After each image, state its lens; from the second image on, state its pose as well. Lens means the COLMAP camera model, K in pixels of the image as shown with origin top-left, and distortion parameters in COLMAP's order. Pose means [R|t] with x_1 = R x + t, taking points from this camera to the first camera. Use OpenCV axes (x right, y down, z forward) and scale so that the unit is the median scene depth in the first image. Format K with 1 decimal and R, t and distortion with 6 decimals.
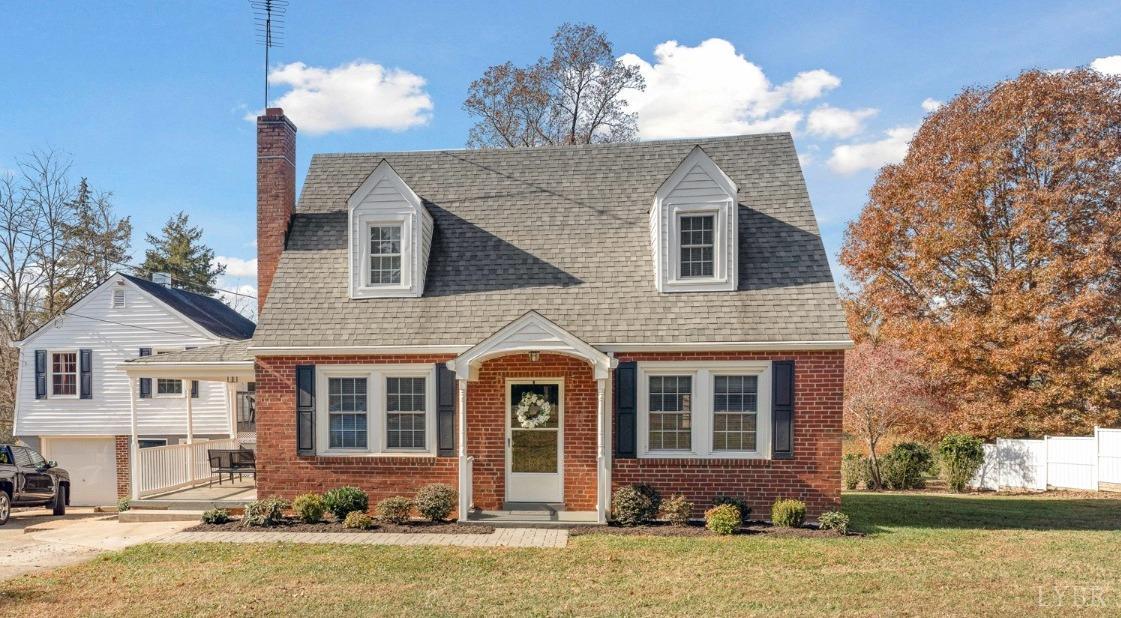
lens RADIAL K [[861.1, 0, 715.7], [0, 861.1, 439.9], [0, 0, 1]] dist [-0.003383, 0.024332]
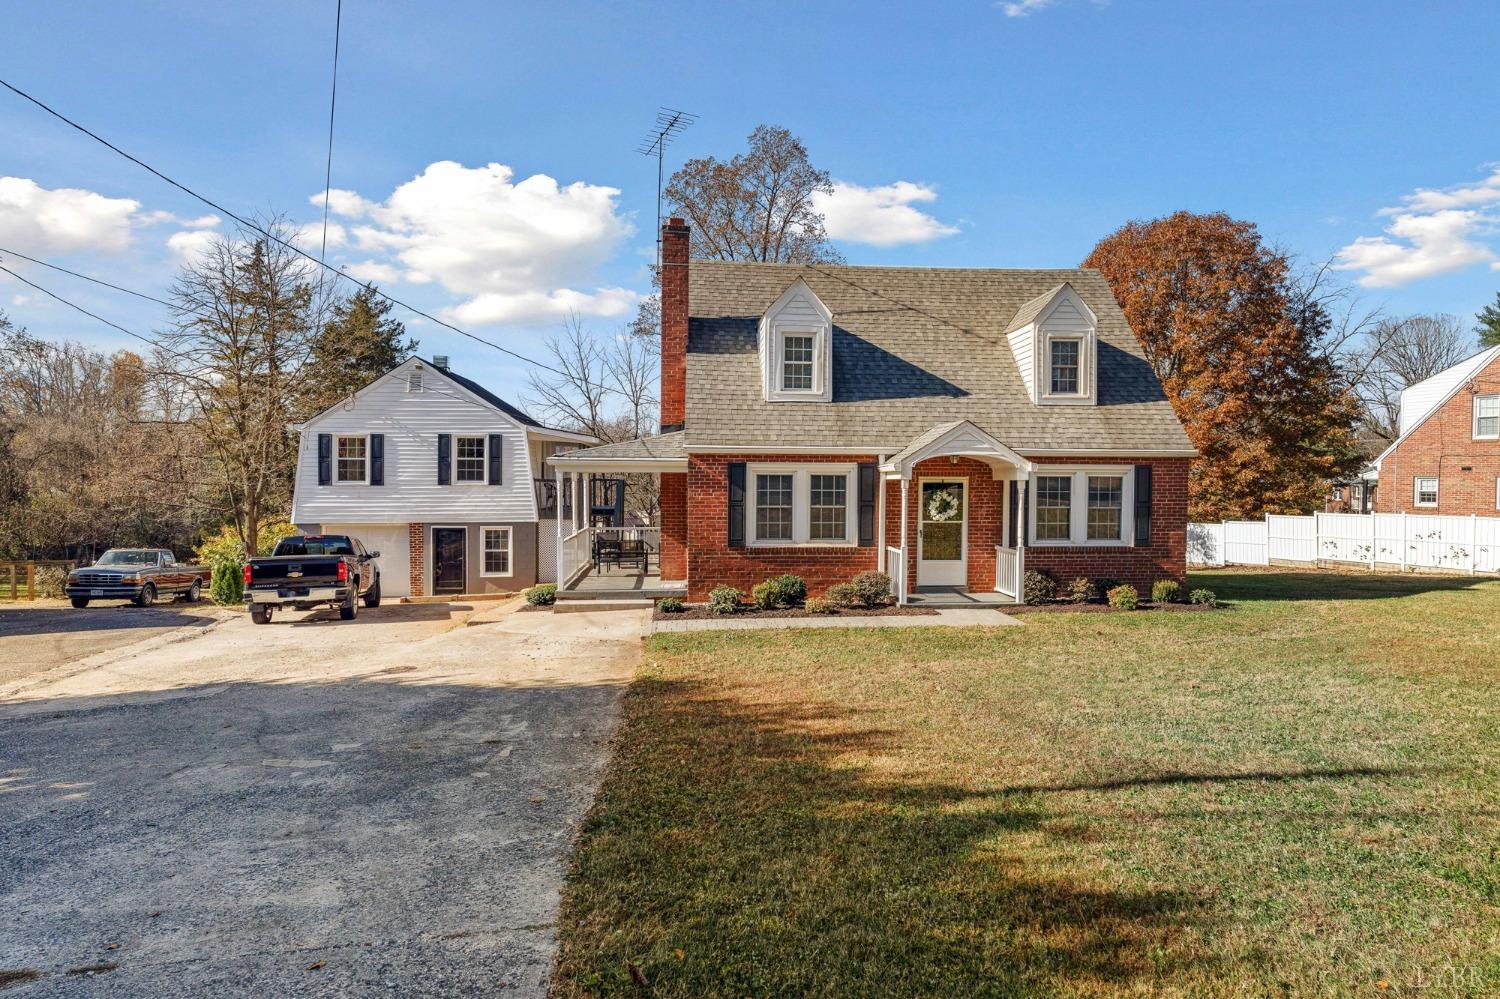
lens RADIAL K [[907.7, 0, 748.4], [0, 907.7, 489.2], [0, 0, 1]] dist [0.013902, 0.009295]
pose [[0.971397, 0.004738, 0.237412, -0.729412], [-0.001058, 0.999877, -0.015624, -0.035684], [-0.237457, 0.014926, 0.971283, -0.109018]]
